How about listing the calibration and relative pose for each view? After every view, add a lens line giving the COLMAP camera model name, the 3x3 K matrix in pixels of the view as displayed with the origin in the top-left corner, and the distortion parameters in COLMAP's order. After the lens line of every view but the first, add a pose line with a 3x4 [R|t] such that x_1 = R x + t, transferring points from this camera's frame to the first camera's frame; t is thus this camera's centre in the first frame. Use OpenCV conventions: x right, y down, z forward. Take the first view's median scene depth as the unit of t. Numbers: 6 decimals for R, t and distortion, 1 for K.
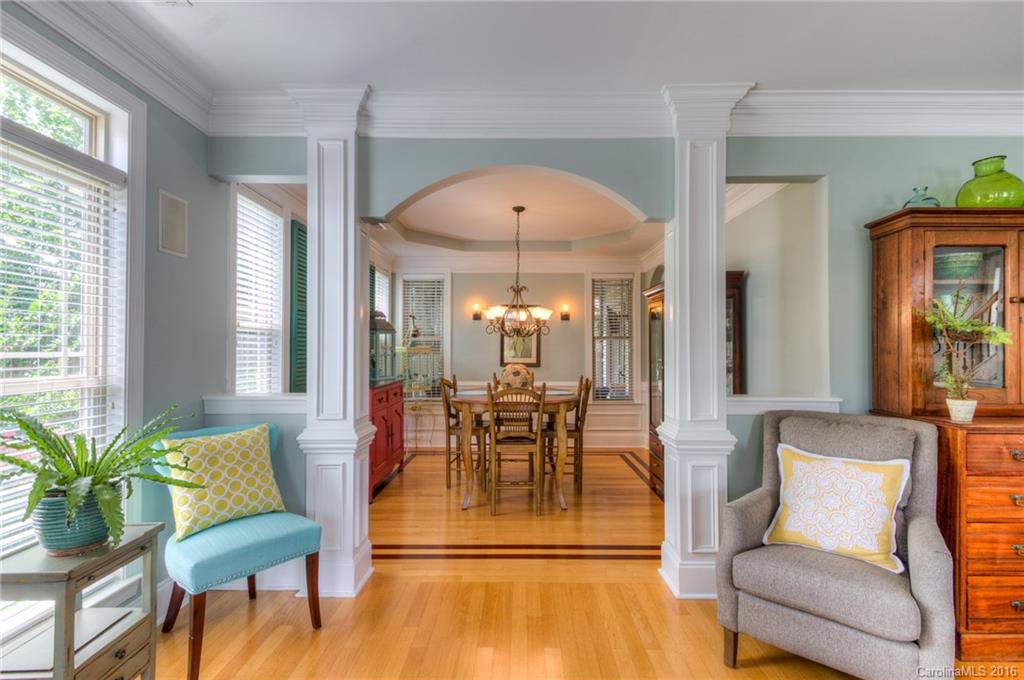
lens RADIAL K [[473.1, 0, 520.3], [0, 473.1, 341.0], [0, 0, 1]] dist [-0.000748, -0.000467]
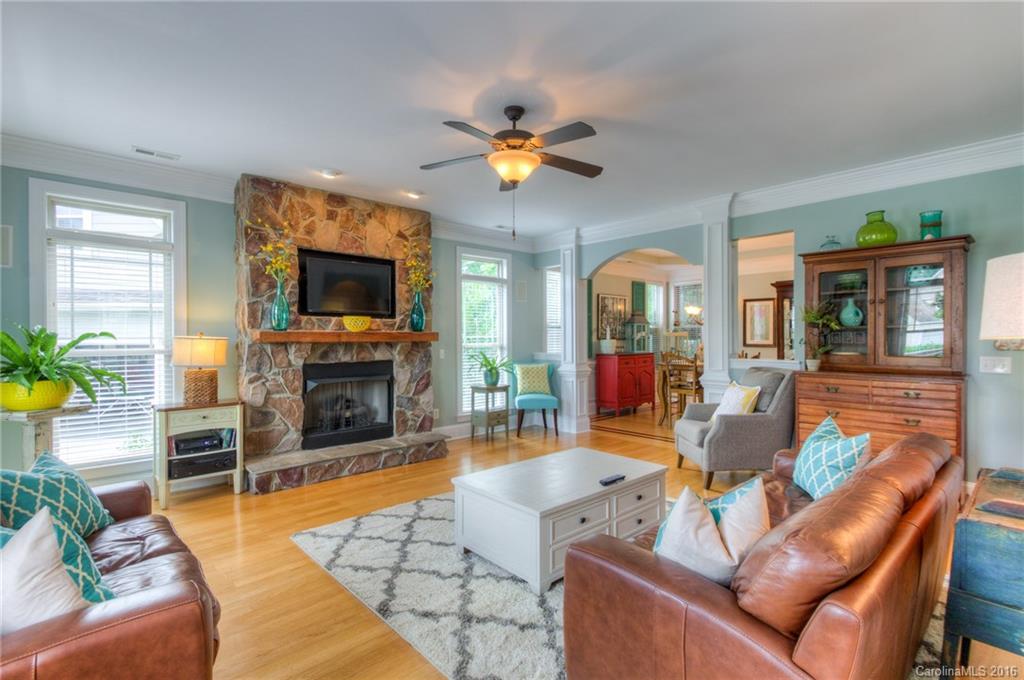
lens RADIAL K [[473.1, 0, 508.4], [0, 473.1, 338.5], [0, 0, 1]] dist [-0.000748, -0.000467]
pose [[0.673988, -0.000169, -0.738742, 1.338327], [0.019831, 0.999644, 0.017864, -0.014196], [0.738476, -0.026691, 0.673751, -0.995885]]
